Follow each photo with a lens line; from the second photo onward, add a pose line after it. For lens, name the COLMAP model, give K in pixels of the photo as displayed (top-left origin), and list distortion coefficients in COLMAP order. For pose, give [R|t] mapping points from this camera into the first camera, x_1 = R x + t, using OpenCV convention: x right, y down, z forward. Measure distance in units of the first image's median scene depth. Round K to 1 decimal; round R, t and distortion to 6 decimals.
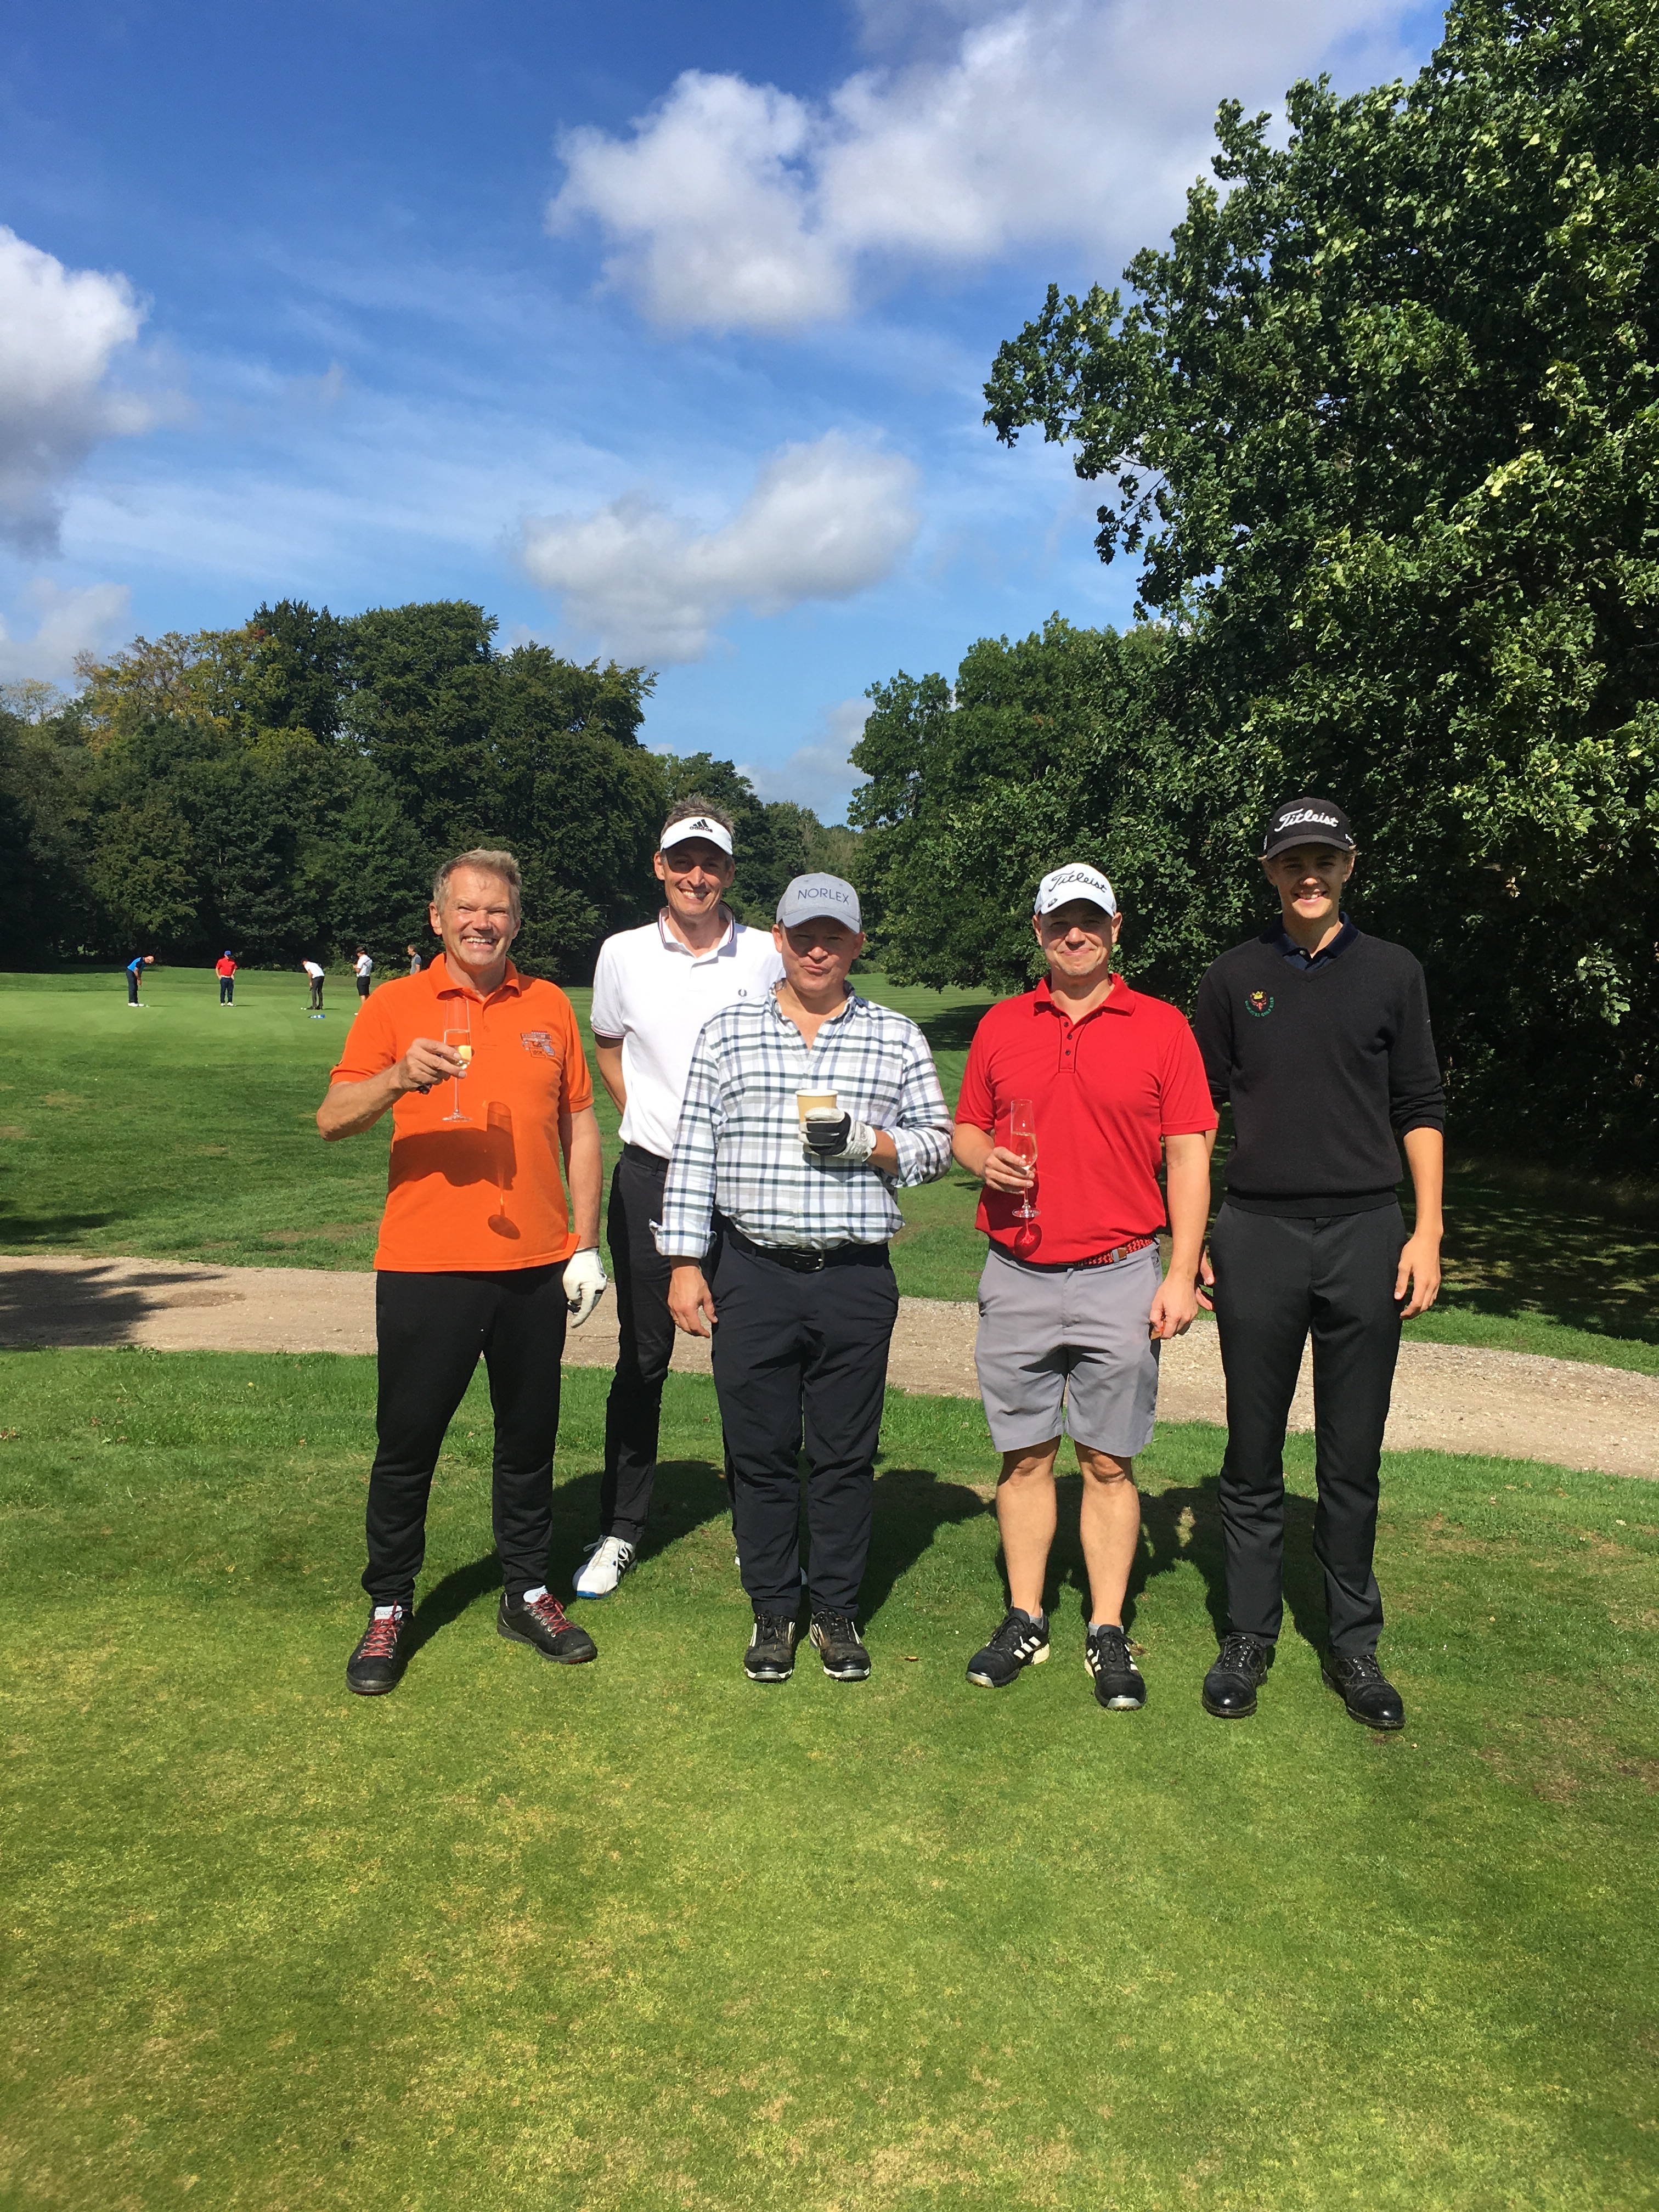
lens RADIAL K [[1940.6, 0, 843.4], [0, 1940.6, 1095.6], [0, 0, 1]] dist [0.080031, -0.124775]
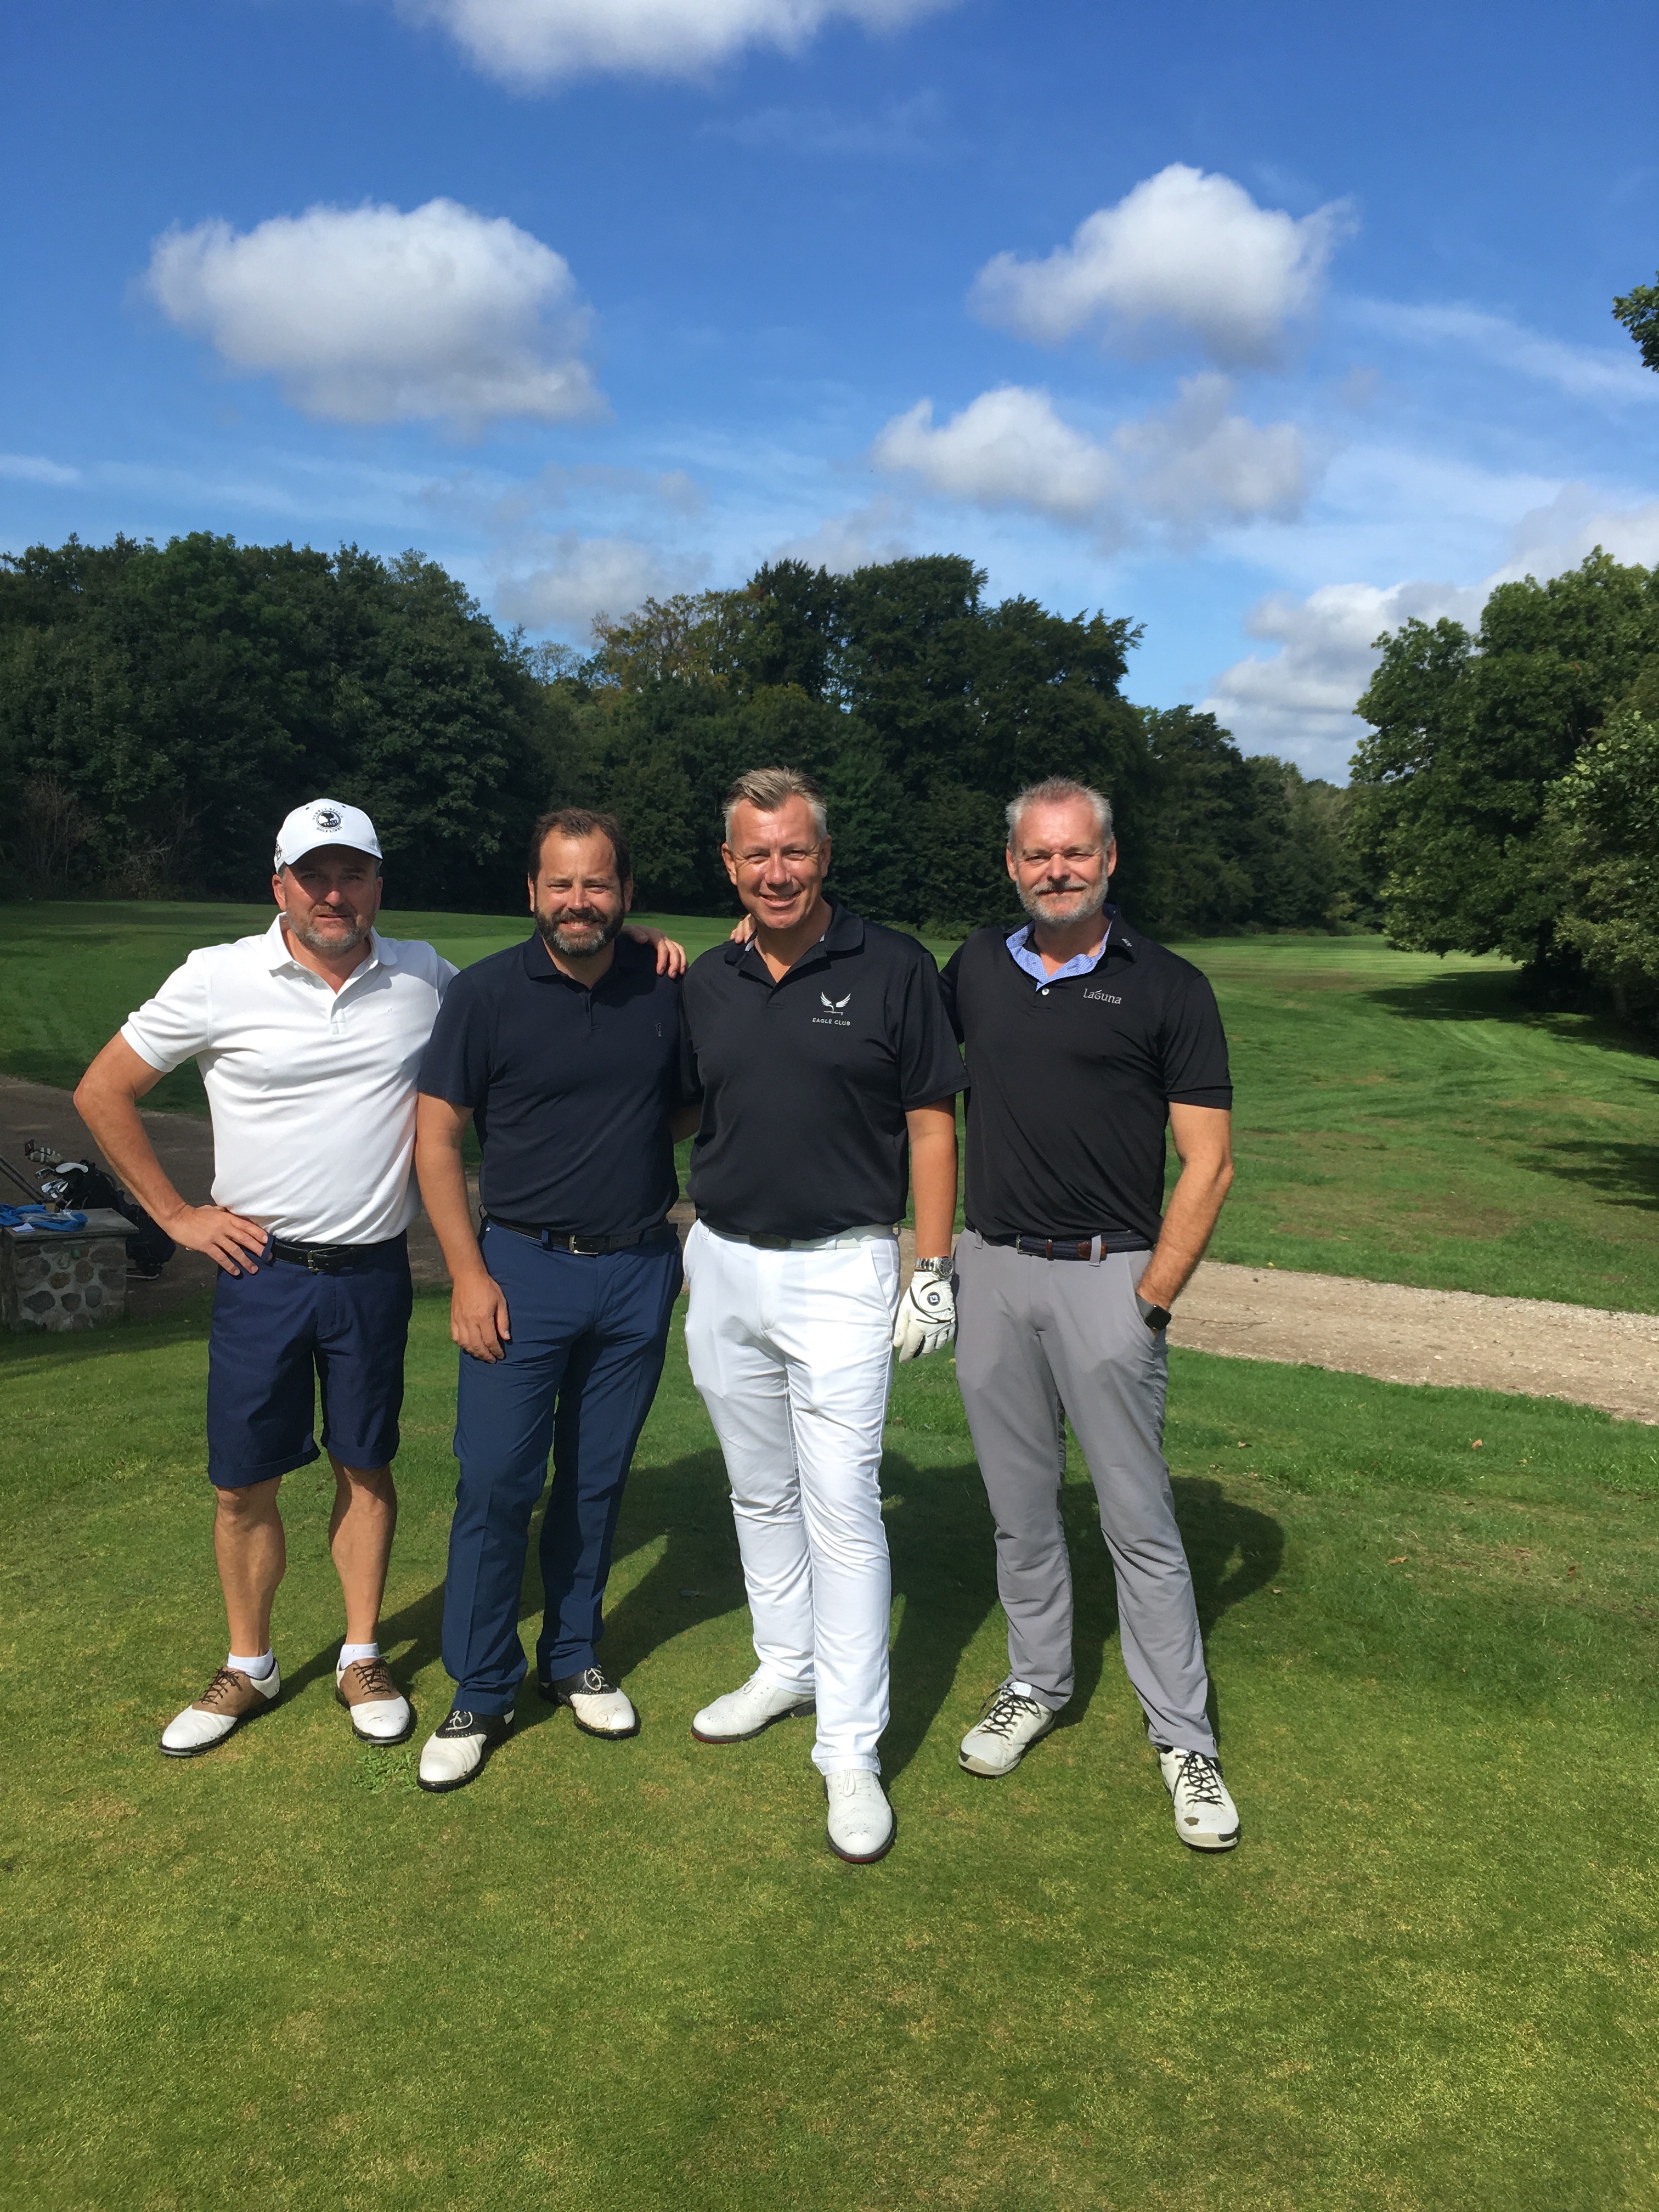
lens RADIAL K [[1940.6, 0, 820.2], [0, 1940.6, 1110.5], [0, 0, 1]] dist [0.080031, -0.124775]
pose [[0.969950, 0.045430, -0.239025, -0.117761], [-0.038171, 0.998661, 0.034913, -0.006294], [0.240291, -0.024740, 0.970386, 0.040691]]
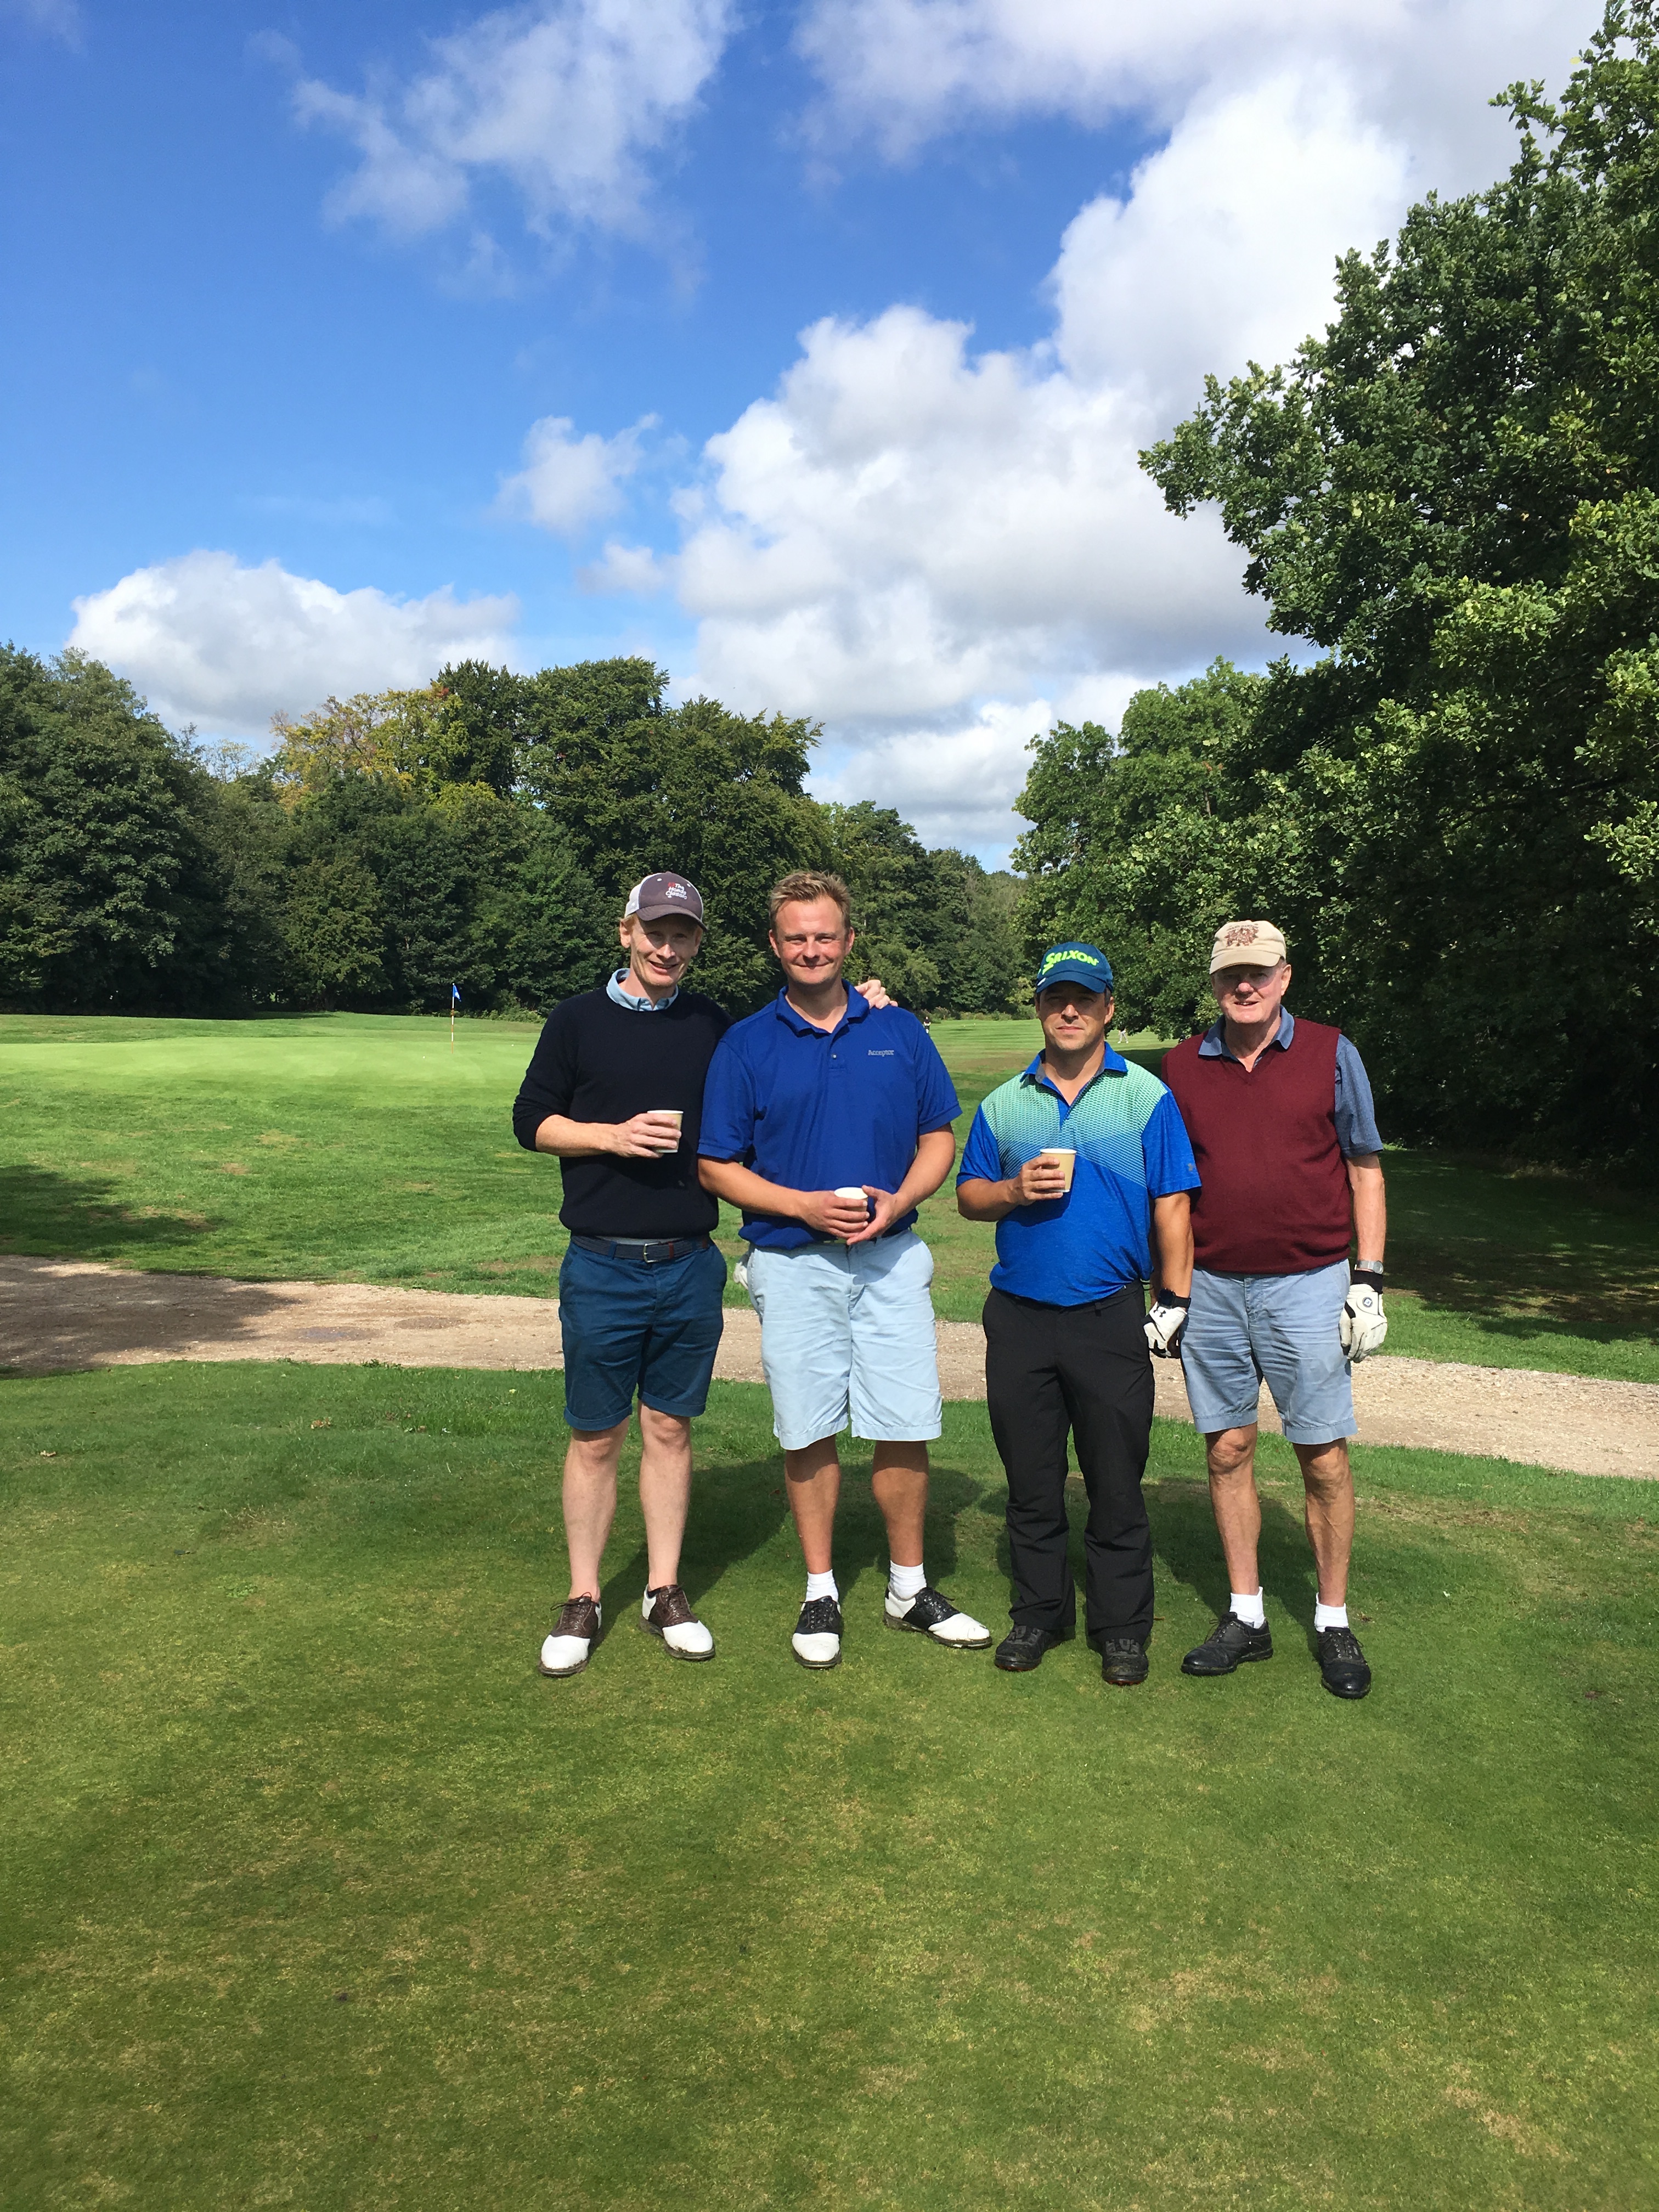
lens RADIAL K [[1940.6, 0, 834.2], [0, 1940.6, 1092.8], [0, 0, 1]] dist [0.080031, -0.124775]
pose [[0.996222, 0.001966, -0.086823, -0.023174], [-0.004136, 0.999683, -0.024821, 0.006243], [0.086747, 0.025087, 0.995914, -0.062834]]
